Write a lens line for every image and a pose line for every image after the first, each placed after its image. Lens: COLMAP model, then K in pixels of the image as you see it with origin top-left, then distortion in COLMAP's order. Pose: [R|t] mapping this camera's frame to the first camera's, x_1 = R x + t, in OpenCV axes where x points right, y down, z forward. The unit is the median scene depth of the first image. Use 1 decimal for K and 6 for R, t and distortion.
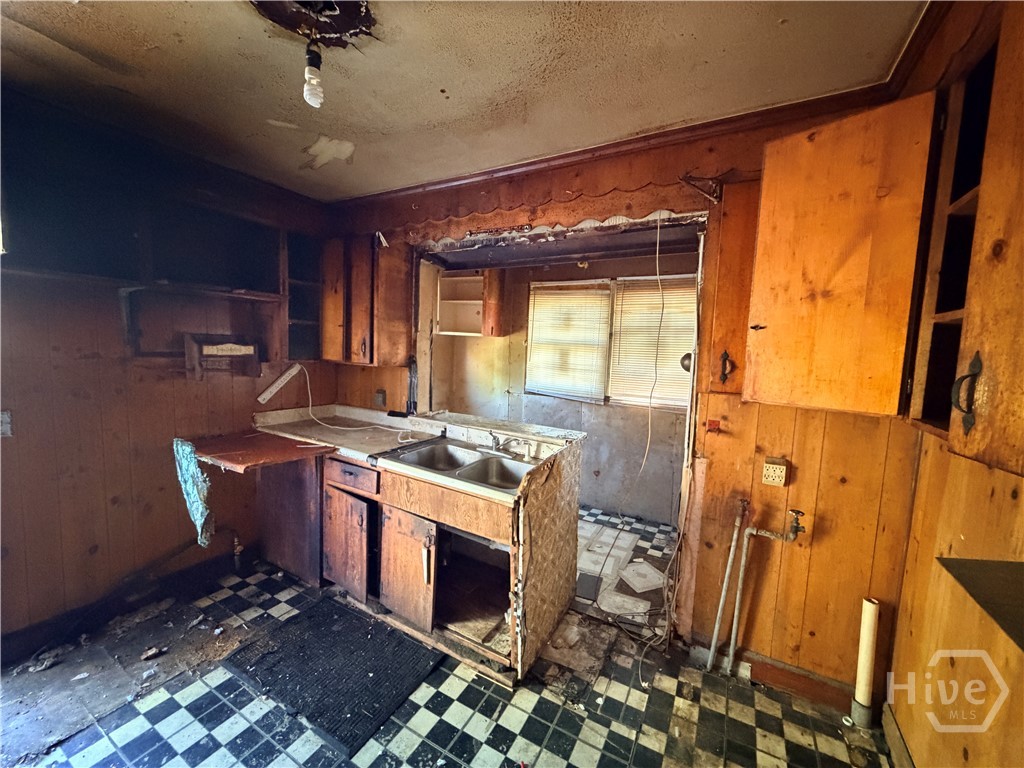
lens RADIAL K [[408.6, 0, 510.6], [0, 408.6, 384.7], [0, 0, 1]] dist [-0.000117, -0.000523]
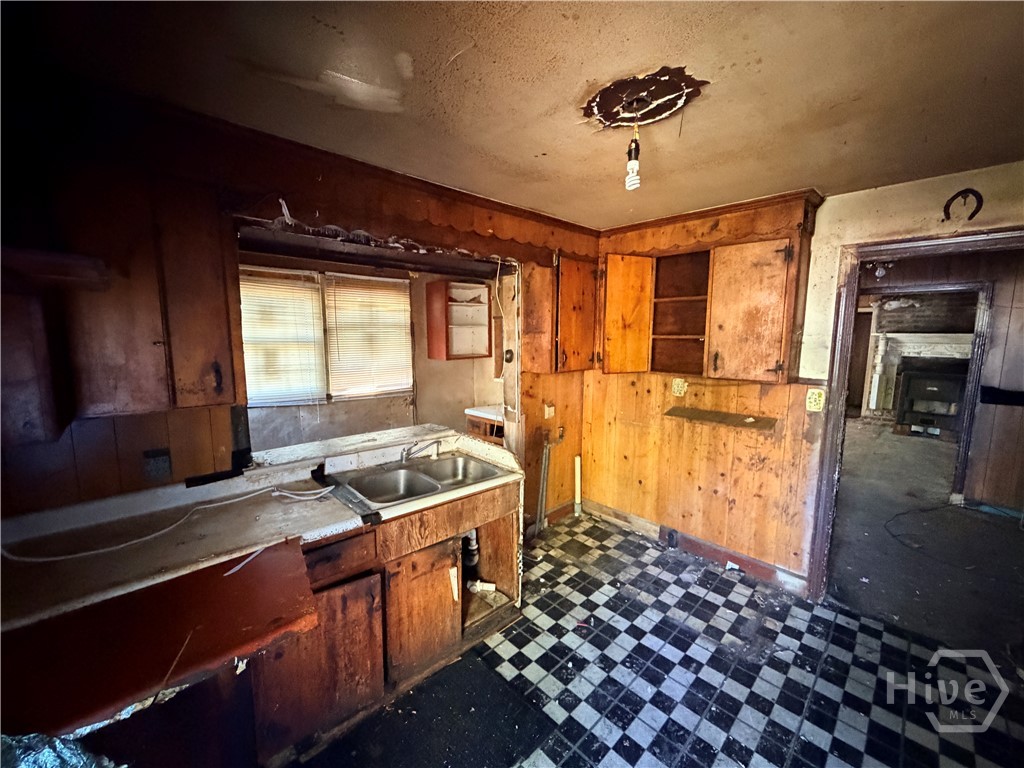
lens RADIAL K [[408.6, 0, 510.6], [0, 408.6, 384.7], [0, 0, 1]] dist [-0.000117, -0.000523]
pose [[0.287968, -0.157458, 0.944607, -0.963711], [0.095468, 0.986196, 0.135286, -0.145956], [-0.952870, 0.051221, 0.299025, 0.511692]]
